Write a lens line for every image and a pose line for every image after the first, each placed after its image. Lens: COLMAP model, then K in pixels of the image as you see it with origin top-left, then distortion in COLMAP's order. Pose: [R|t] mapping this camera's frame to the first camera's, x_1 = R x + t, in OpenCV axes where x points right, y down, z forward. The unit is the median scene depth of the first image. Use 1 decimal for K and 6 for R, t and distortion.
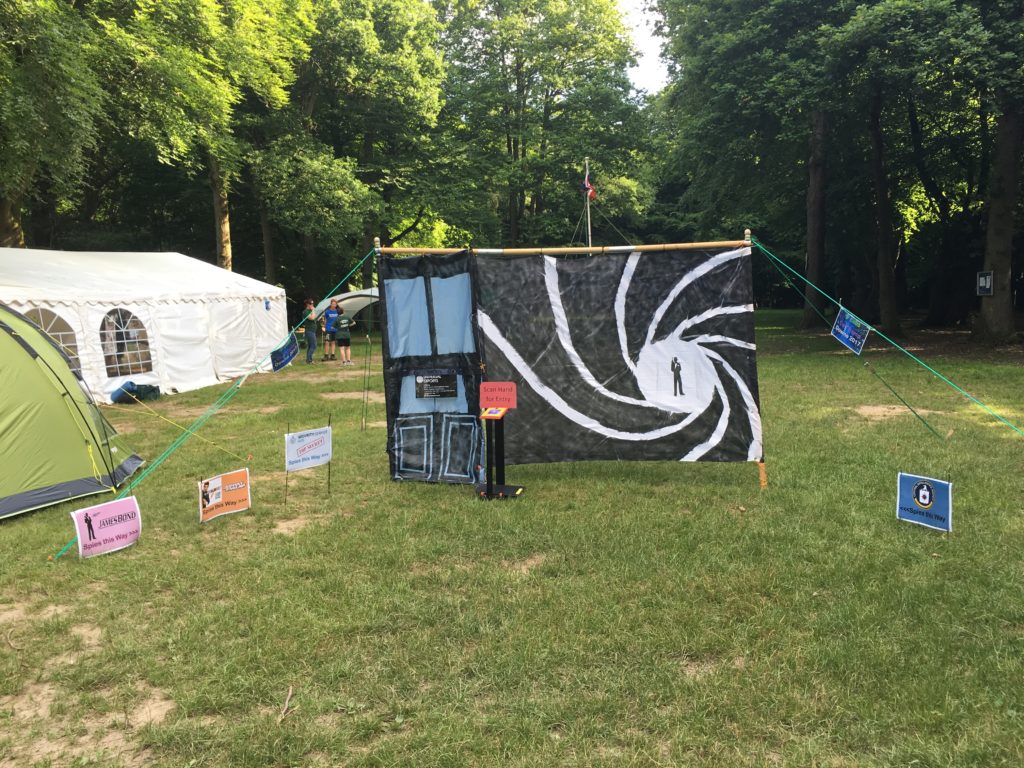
lens RADIAL K [[848.4, 0, 514.4], [0, 848.4, 382.5], [0, 0, 1]] dist [0.055871, -0.016045]
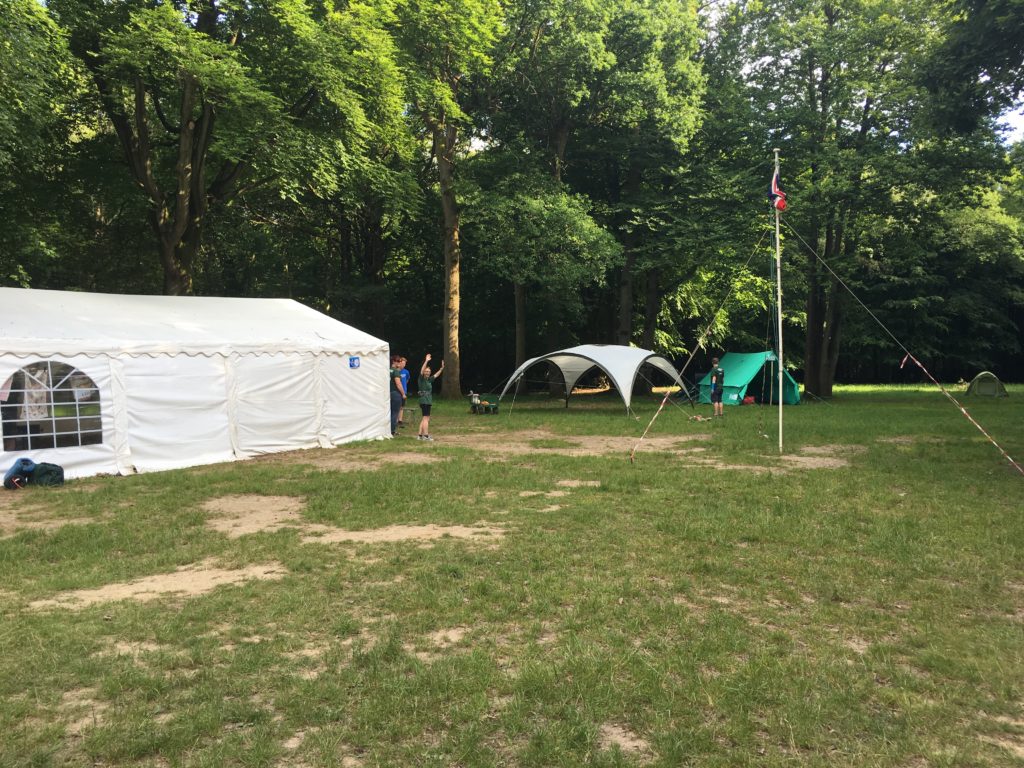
lens RADIAL K [[848.4, 0, 509.2], [0, 848.4, 385.0], [0, 0, 1]] dist [0.055871, -0.016045]
pose [[0.912470, 0.040059, -0.407177, 0.106730], [-0.066245, 0.996529, -0.050412, -0.024404], [0.403744, 0.072973, 0.911957, 0.211091]]
